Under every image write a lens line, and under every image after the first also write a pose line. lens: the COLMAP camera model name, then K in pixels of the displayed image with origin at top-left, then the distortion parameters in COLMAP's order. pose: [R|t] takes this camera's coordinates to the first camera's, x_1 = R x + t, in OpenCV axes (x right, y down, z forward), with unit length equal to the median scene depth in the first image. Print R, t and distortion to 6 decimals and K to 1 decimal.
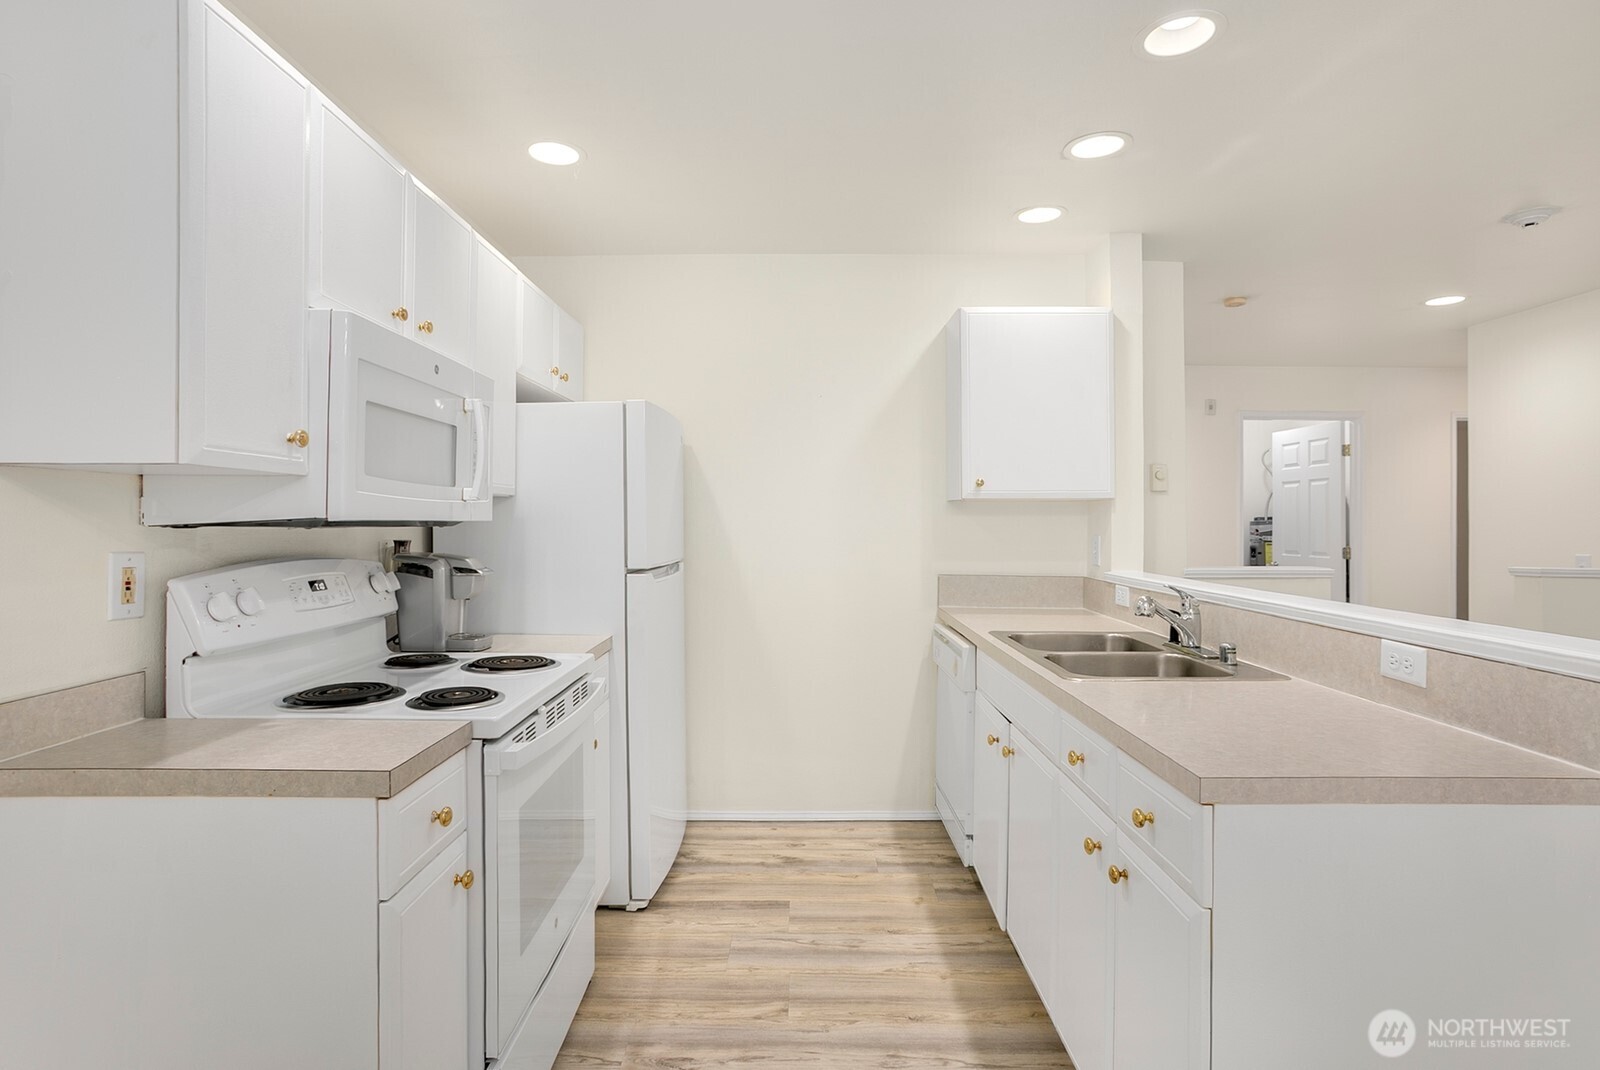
lens RADIAL K [[818.6, 0, 799.0], [0, 818.6, 539.0], [0, 0, 1]] dist [-0.062662, 0.041049]
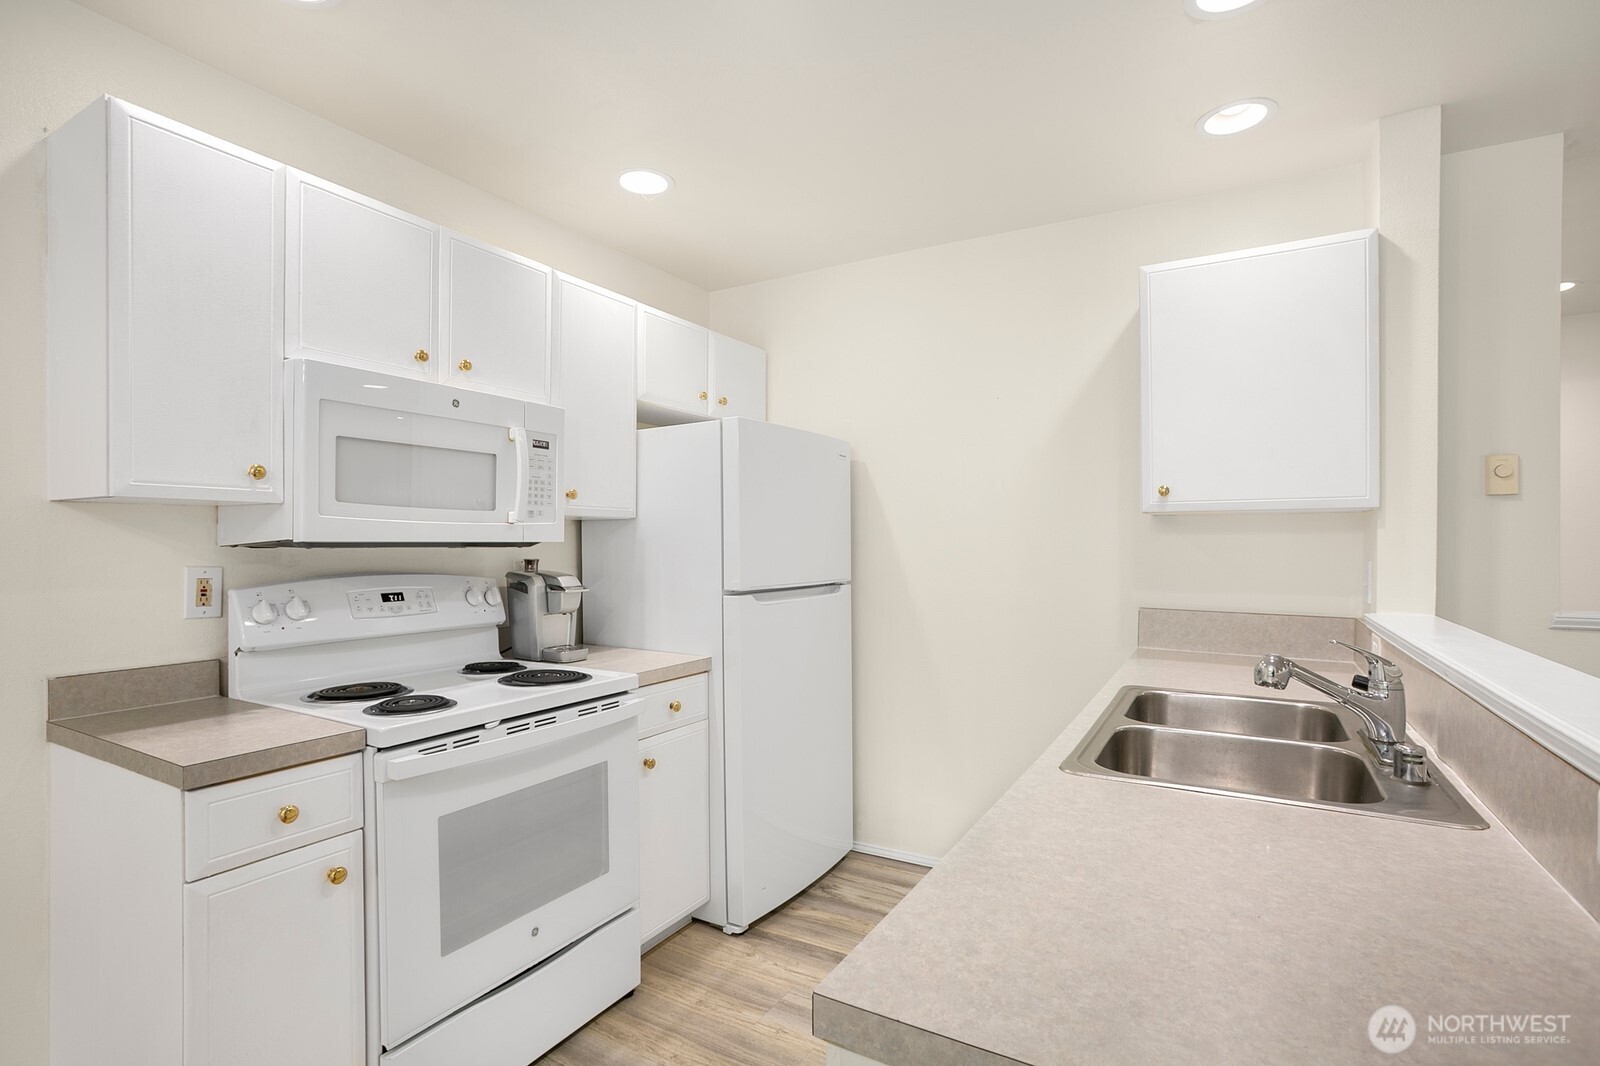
lens RADIAL K [[771.4, 0, 794.7], [0, 771.4, 573.1], [0, 0, 1]] dist [-0.057667, 0.023638]
pose [[0.865520, 0.017531, -0.500568, 0.358012], [-0.008620, 0.999761, 0.020109, -0.003653], [0.500801, -0.013090, 0.865464, 0.256822]]
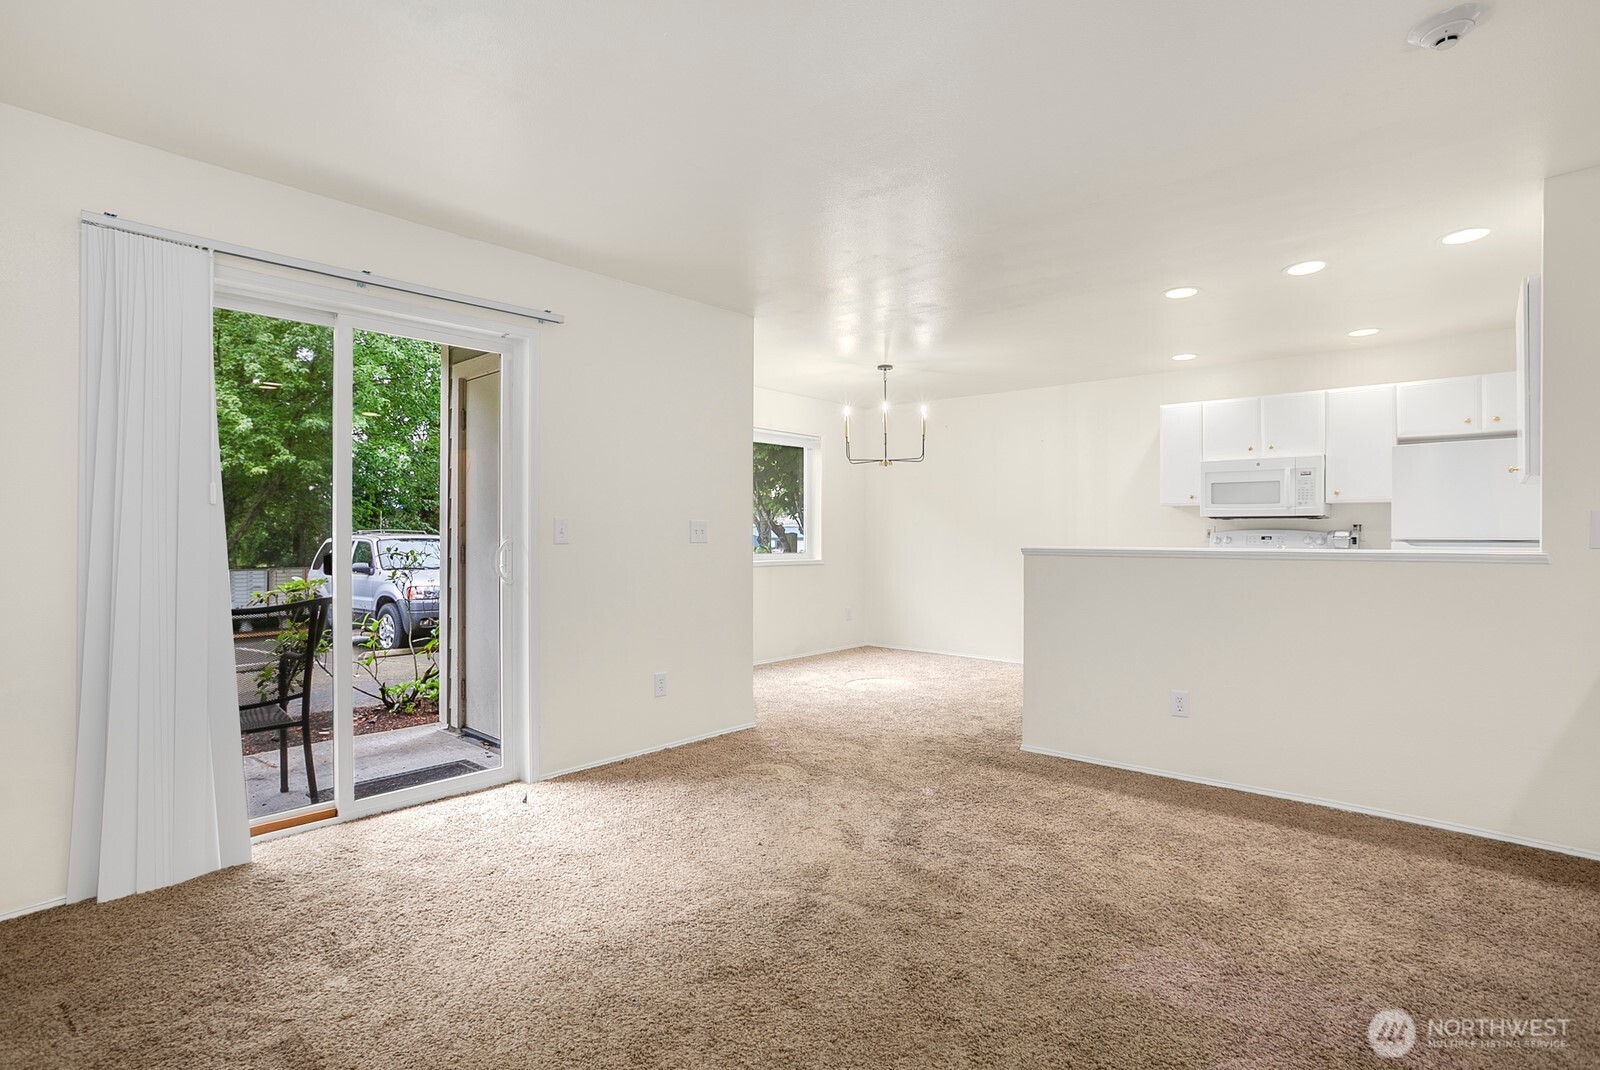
lens RADIAL K [[777.7, 0, 824.4], [0, 777.7, 534.1], [0, 0, 1]] dist [-0.063498, 0.037022]
pose [[-0.646046, -0.002427, -0.763294, 2.038732], [-0.018362, 0.999755, 0.012362, 0.028061], [0.763077, 0.022002, -0.645933, 1.218058]]
